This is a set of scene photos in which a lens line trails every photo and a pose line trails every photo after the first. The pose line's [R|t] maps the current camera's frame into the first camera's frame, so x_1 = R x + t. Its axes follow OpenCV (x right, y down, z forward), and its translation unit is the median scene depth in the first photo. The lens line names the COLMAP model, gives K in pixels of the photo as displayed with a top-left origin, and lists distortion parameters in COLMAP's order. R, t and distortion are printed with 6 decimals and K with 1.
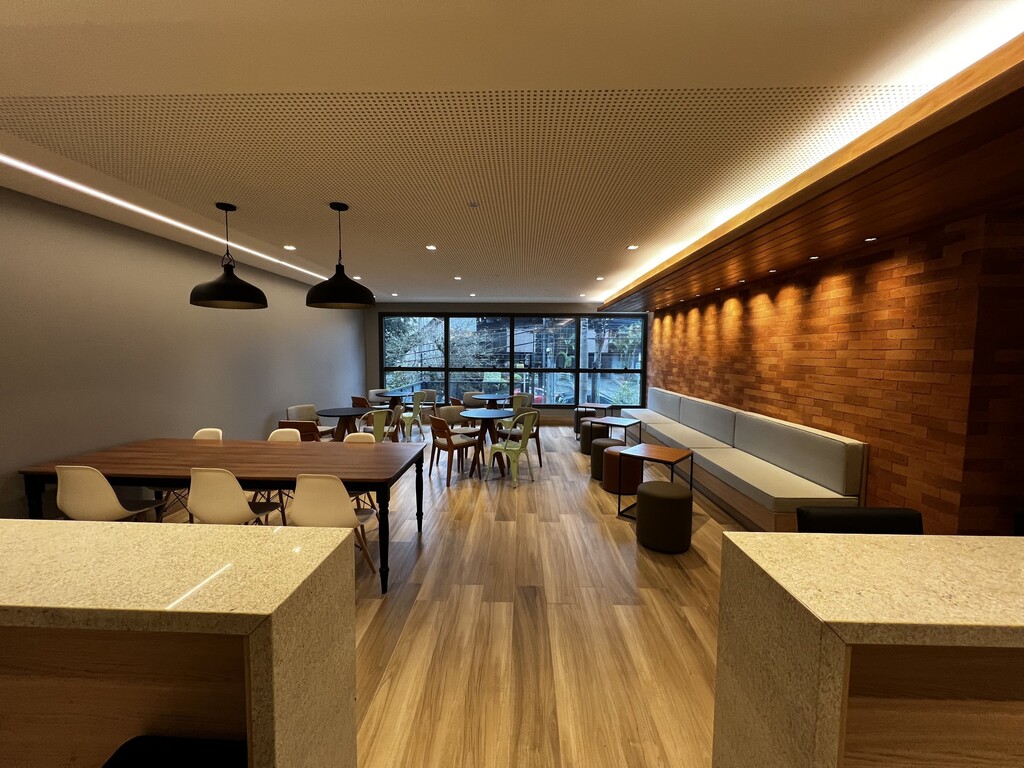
lens RADIAL K [[410.4, 0, 514.7], [0, 410.4, 385.1], [0, 0, 1]] dist [-0.002477, 0.000428]
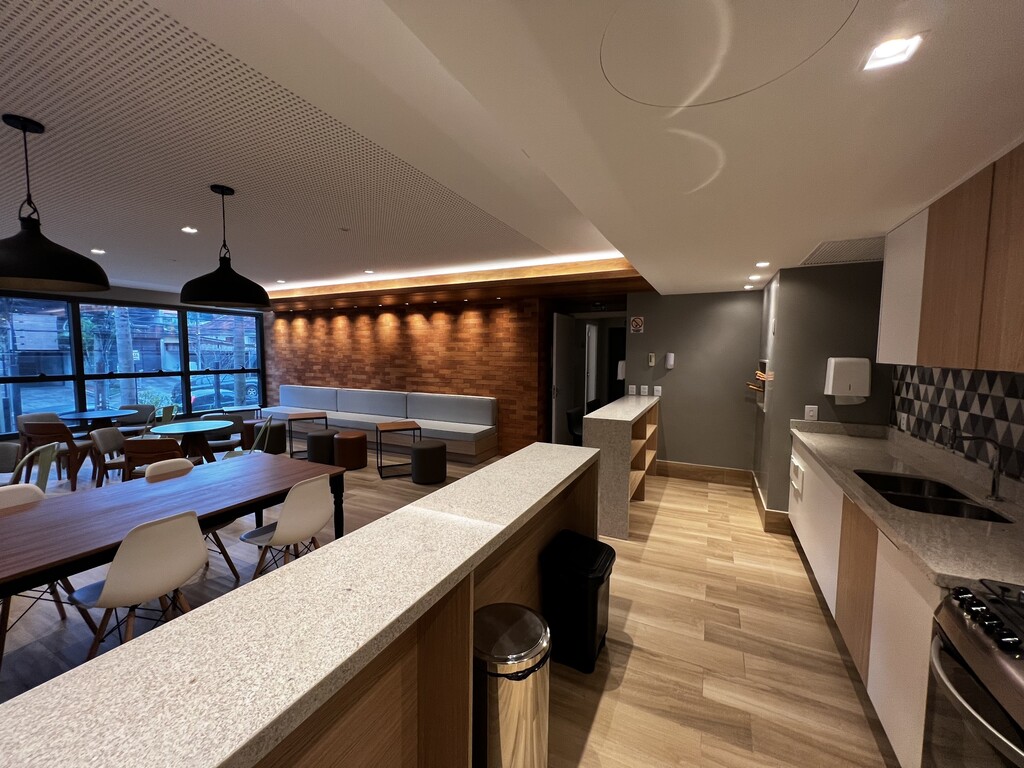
lens RADIAL K [[410.4, 0, 510.8], [0, 410.4, 377.3], [0, 0, 1]] dist [-0.002477, 0.000428]
pose [[0.426734, -0.057213, 0.902566, -0.772551], [0.069117, 0.997141, 0.030530, -0.013703], [-0.901732, 0.049355, 0.429469, 0.057301]]
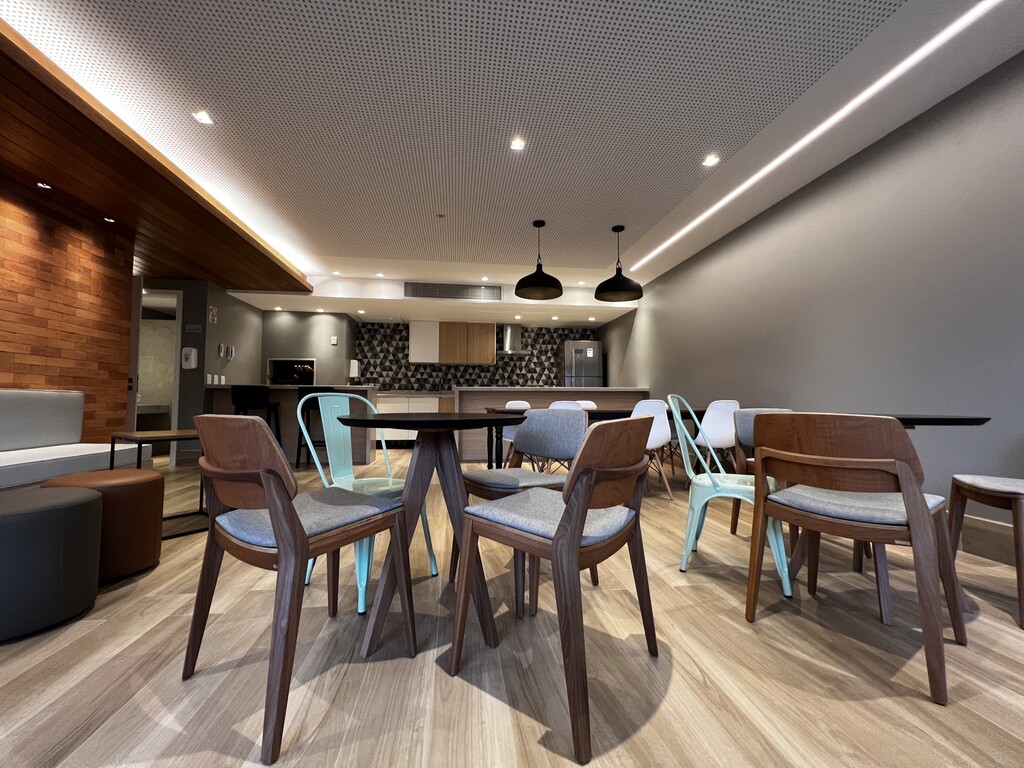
lens RADIAL K [[410.4, 0, 517.9], [0, 410.4, 380.4], [0, 0, 1]] dist [-0.002477, 0.000428]
pose [[-0.986305, -0.012969, -0.164423, -0.105039], [-0.017500, 0.999505, 0.026137, 0.052855], [0.164003, 0.028656, -0.986044, 1.873048]]
